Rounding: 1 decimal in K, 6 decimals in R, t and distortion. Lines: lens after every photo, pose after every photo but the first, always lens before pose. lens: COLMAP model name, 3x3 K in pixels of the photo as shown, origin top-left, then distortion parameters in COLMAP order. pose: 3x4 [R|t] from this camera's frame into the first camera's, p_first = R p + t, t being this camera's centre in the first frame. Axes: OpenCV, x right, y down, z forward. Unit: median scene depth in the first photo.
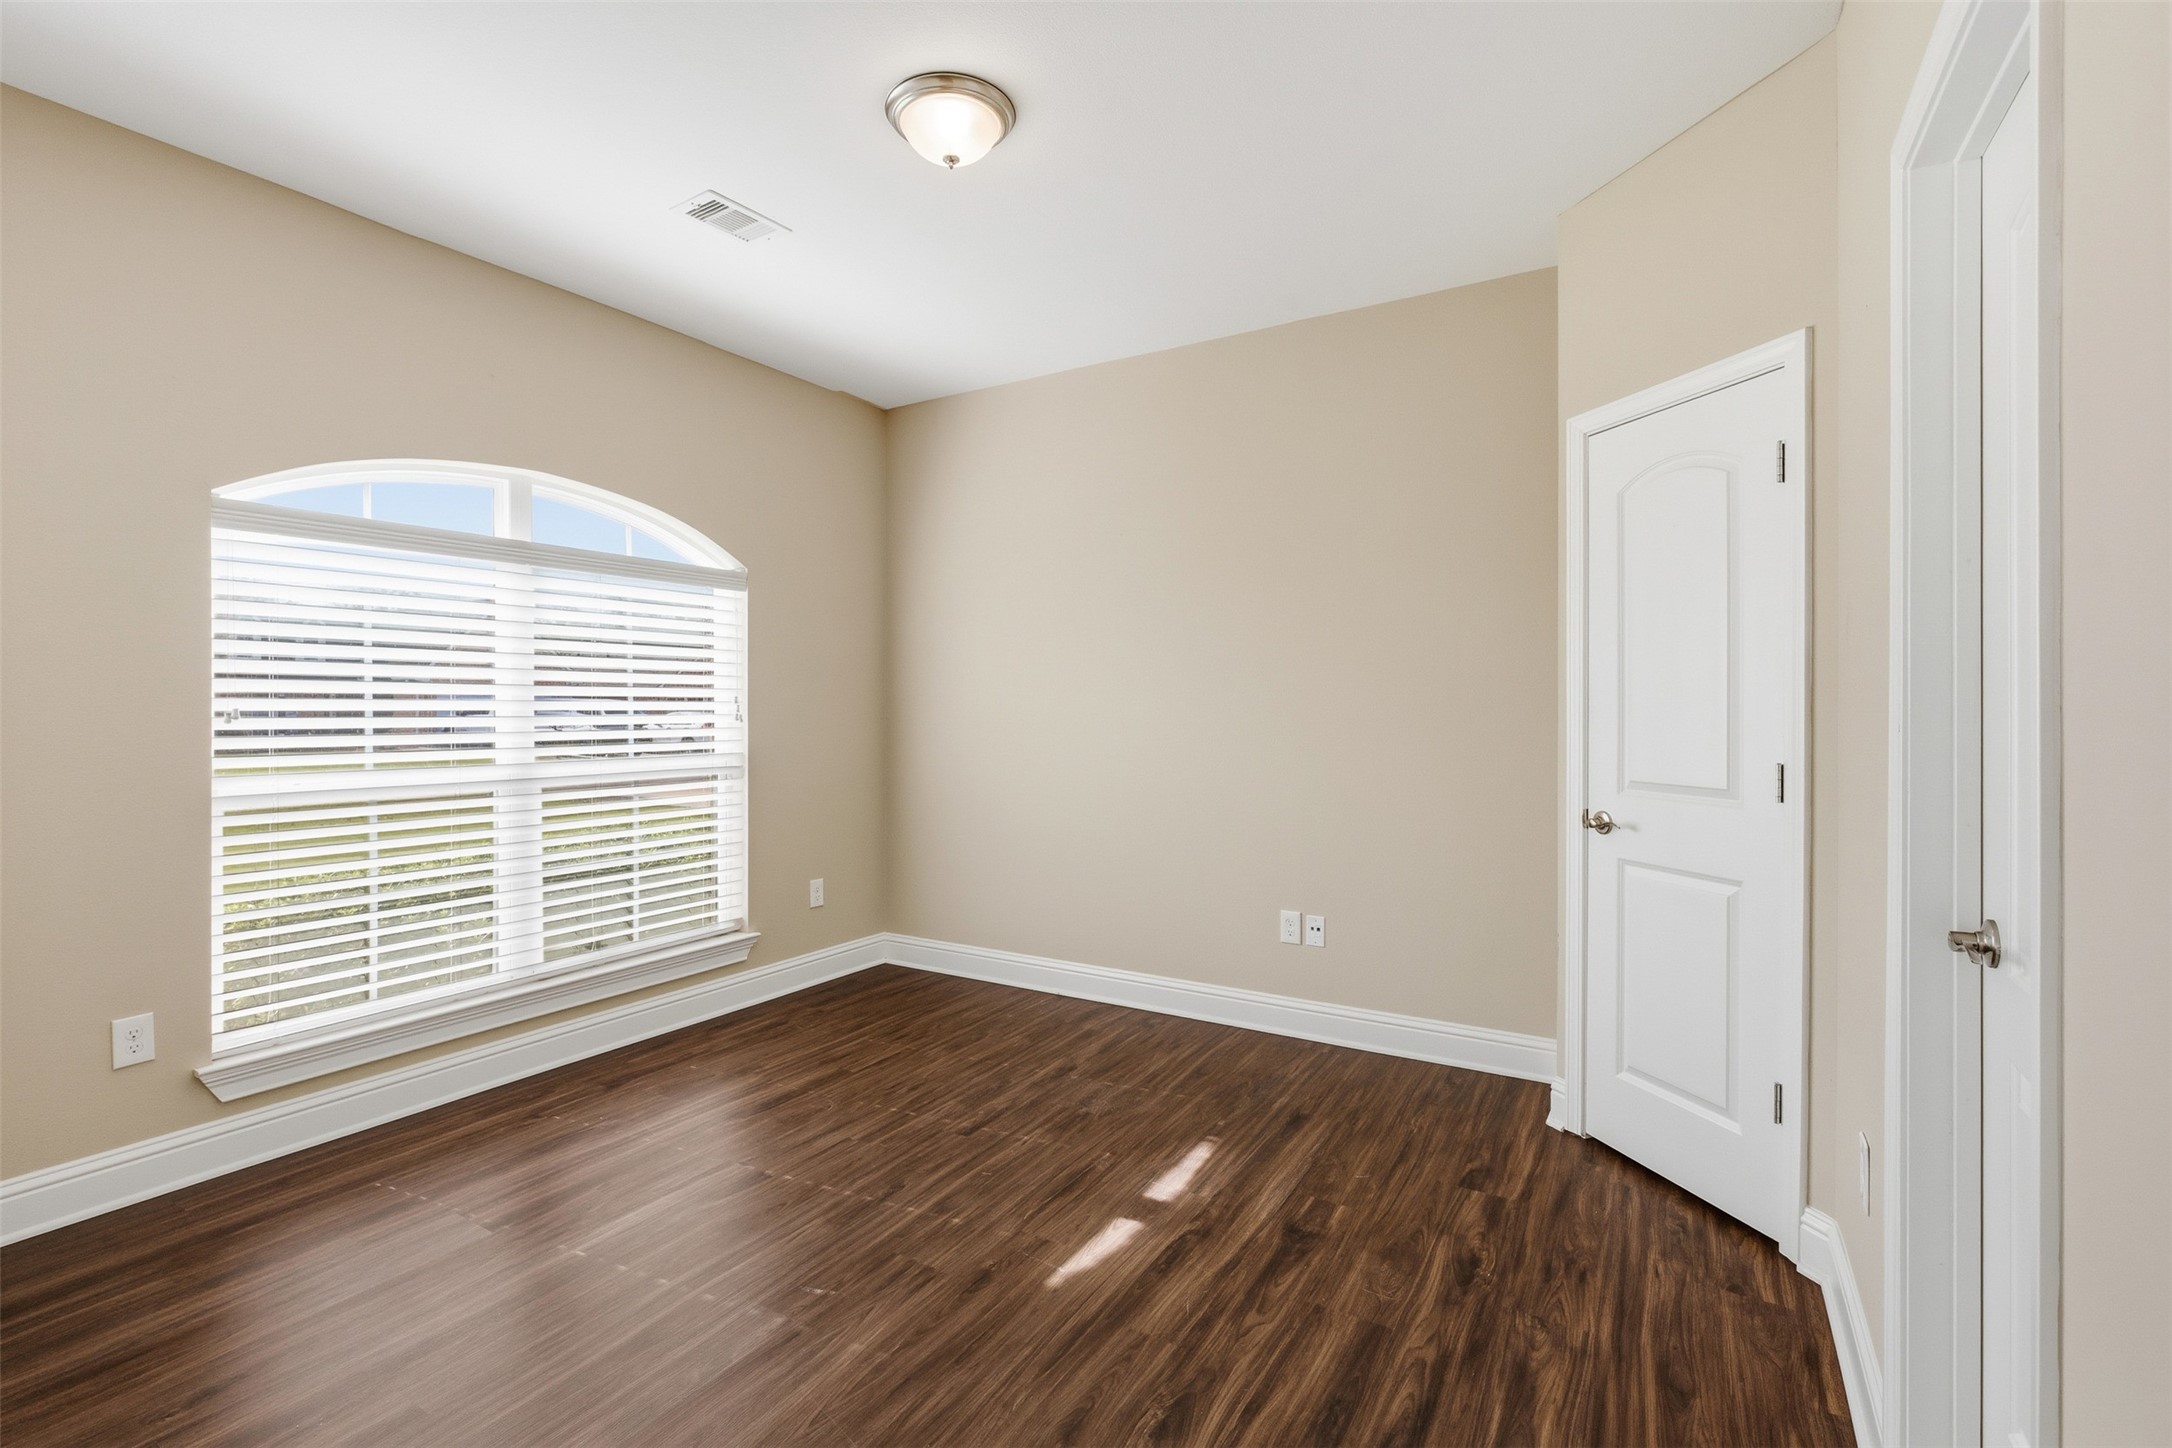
lens RADIAL K [[998.5, 0, 1076.3], [0, 998.5, 718.3], [0, 0, 1]] dist [0.001120, 0.000610]
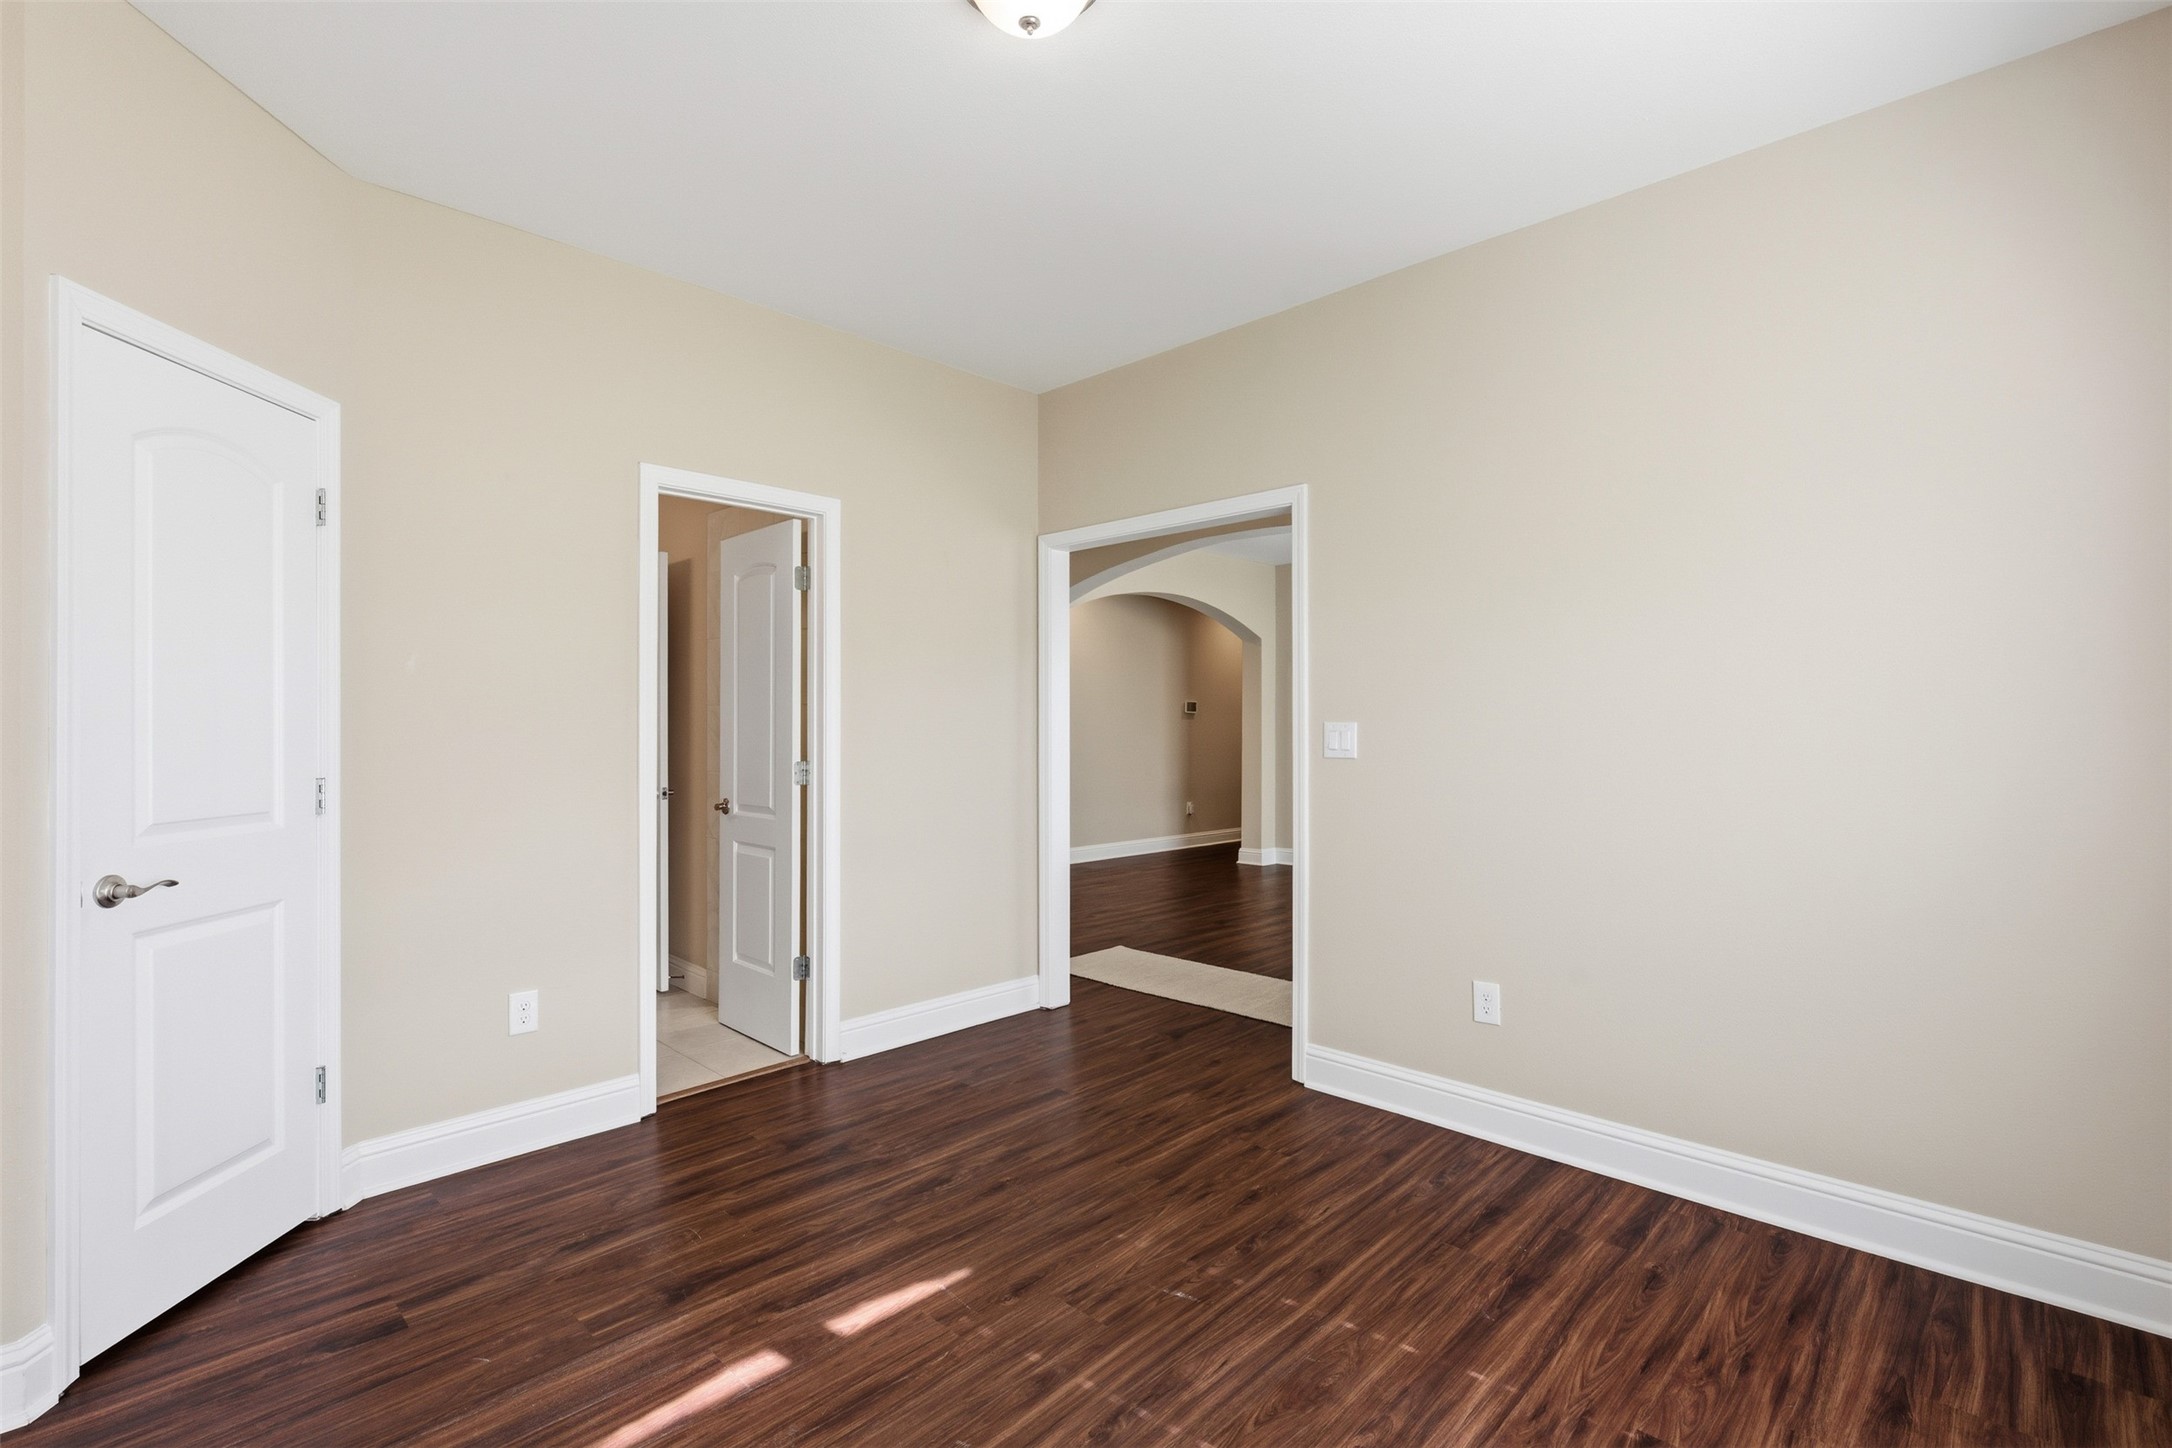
lens RADIAL K [[998.5, 0, 1076.3], [0, 998.5, 718.3], [0, 0, 1]] dist [0.001120, 0.000610]
pose [[-0.975750, 0.003871, 0.218854, -0.364893], [0.003660, 0.999992, -0.001367, -0.015714], [-0.218857, -0.000533, -0.975757, 1.937792]]
